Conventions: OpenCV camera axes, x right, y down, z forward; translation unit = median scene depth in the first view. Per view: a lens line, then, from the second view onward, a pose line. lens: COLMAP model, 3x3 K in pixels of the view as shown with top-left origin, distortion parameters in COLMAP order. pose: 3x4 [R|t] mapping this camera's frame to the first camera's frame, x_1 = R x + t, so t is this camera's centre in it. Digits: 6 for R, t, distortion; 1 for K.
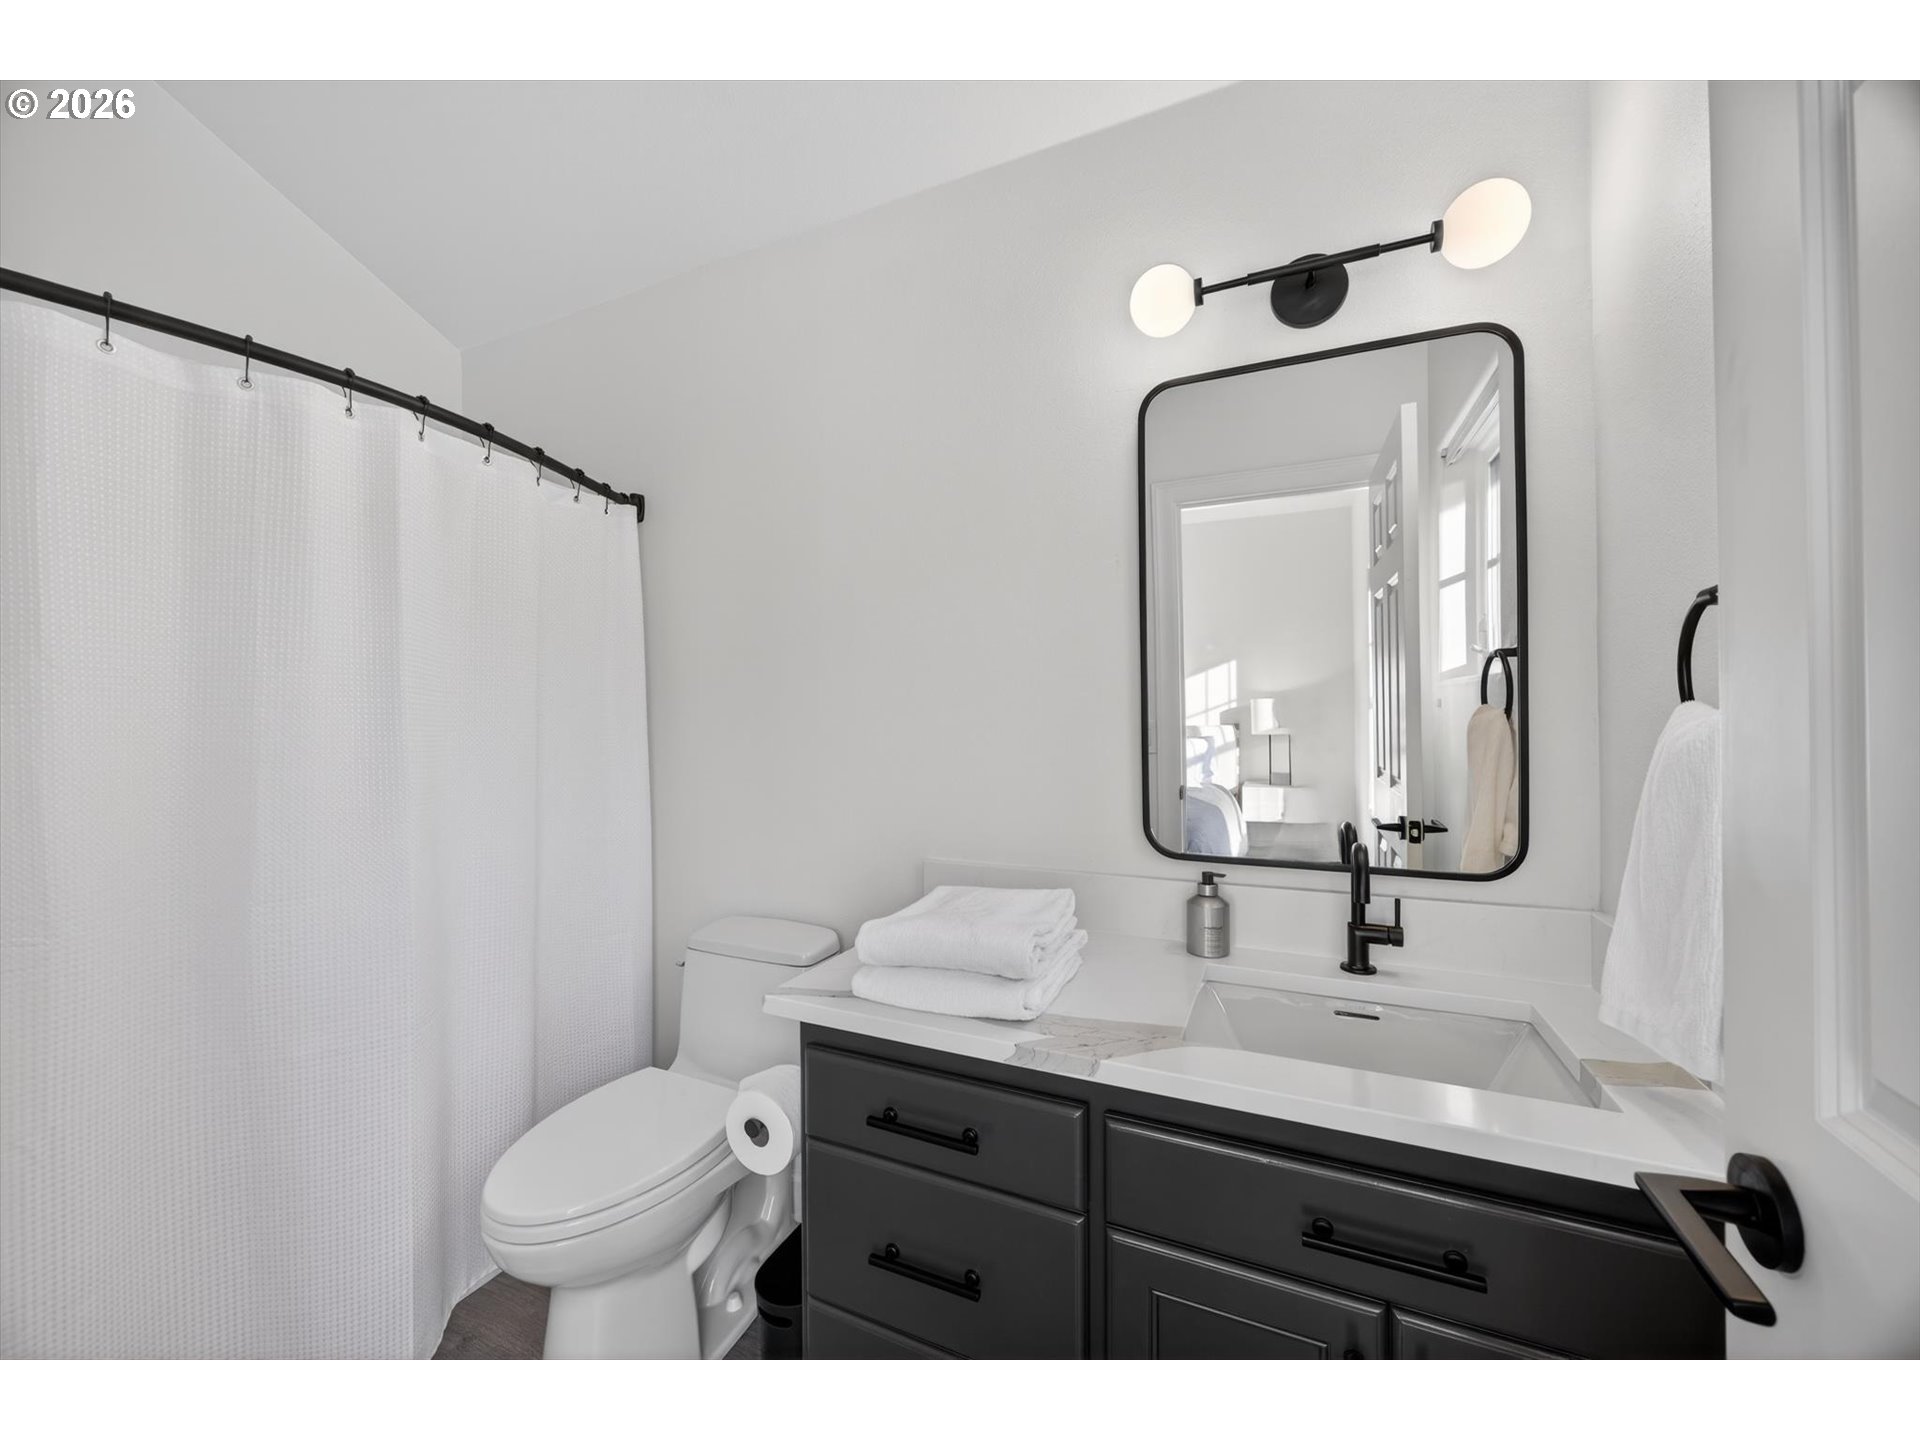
lens RADIAL K [[739.8, 0, 957.6], [0, 739.8, 718.9], [0, 0, 1]] dist [-0.003156, -0.000131]
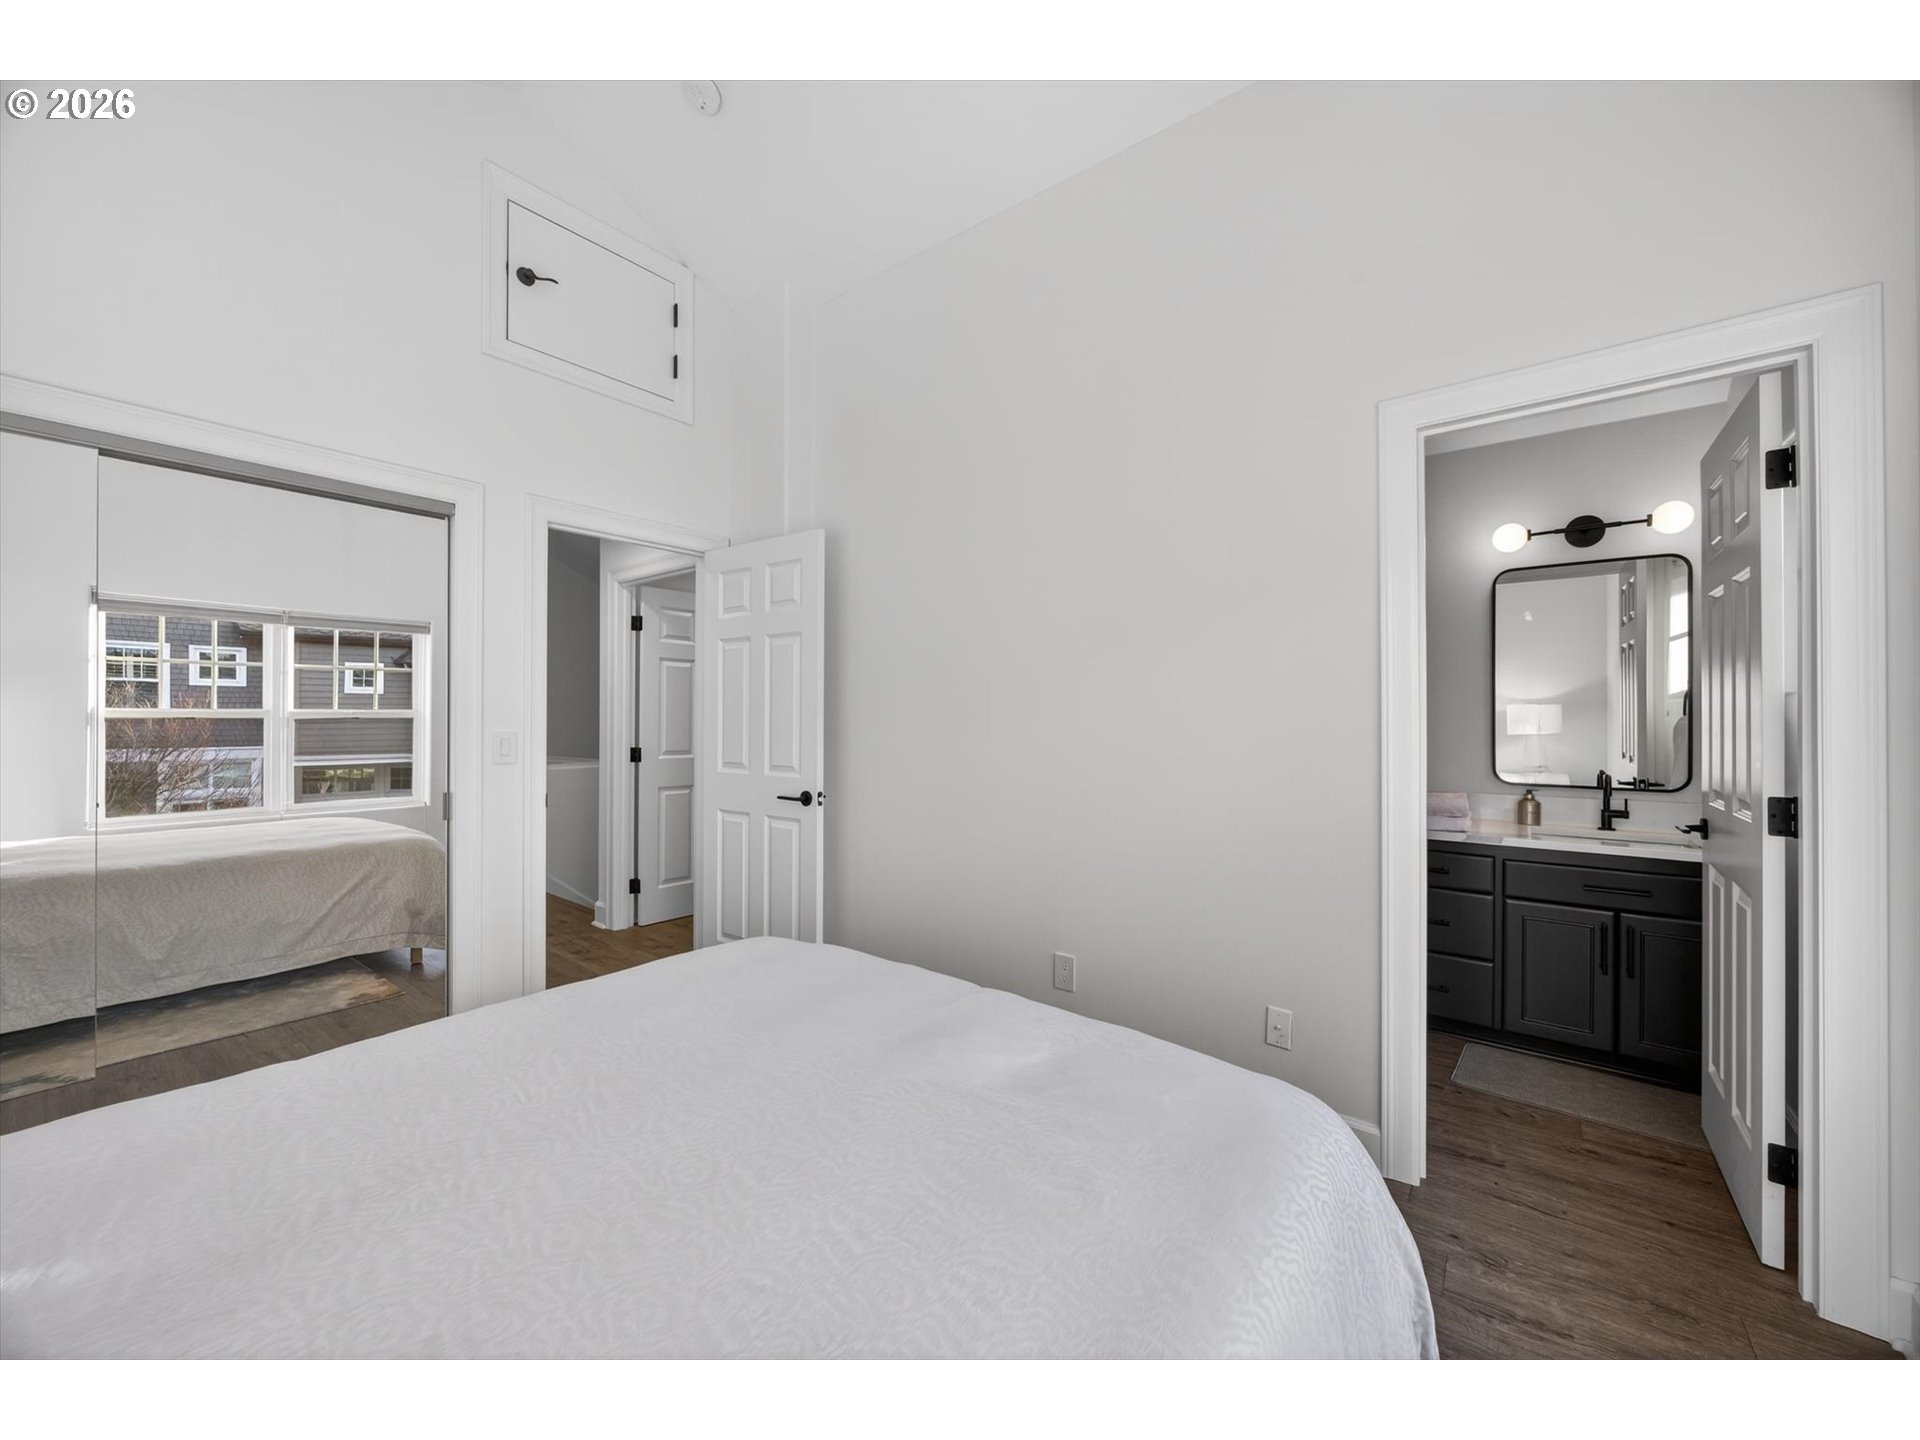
lens RADIAL K [[739.8, 0, 960.2], [0, 739.8, 724.2], [0, 0, 1]] dist [-0.003156, -0.000131]
pose [[0.975268, 0.012247, -0.220687, -0.880786], [-0.010041, 0.999888, 0.011115, 0.001574], [0.220799, -0.008625, 0.975281, -1.616749]]
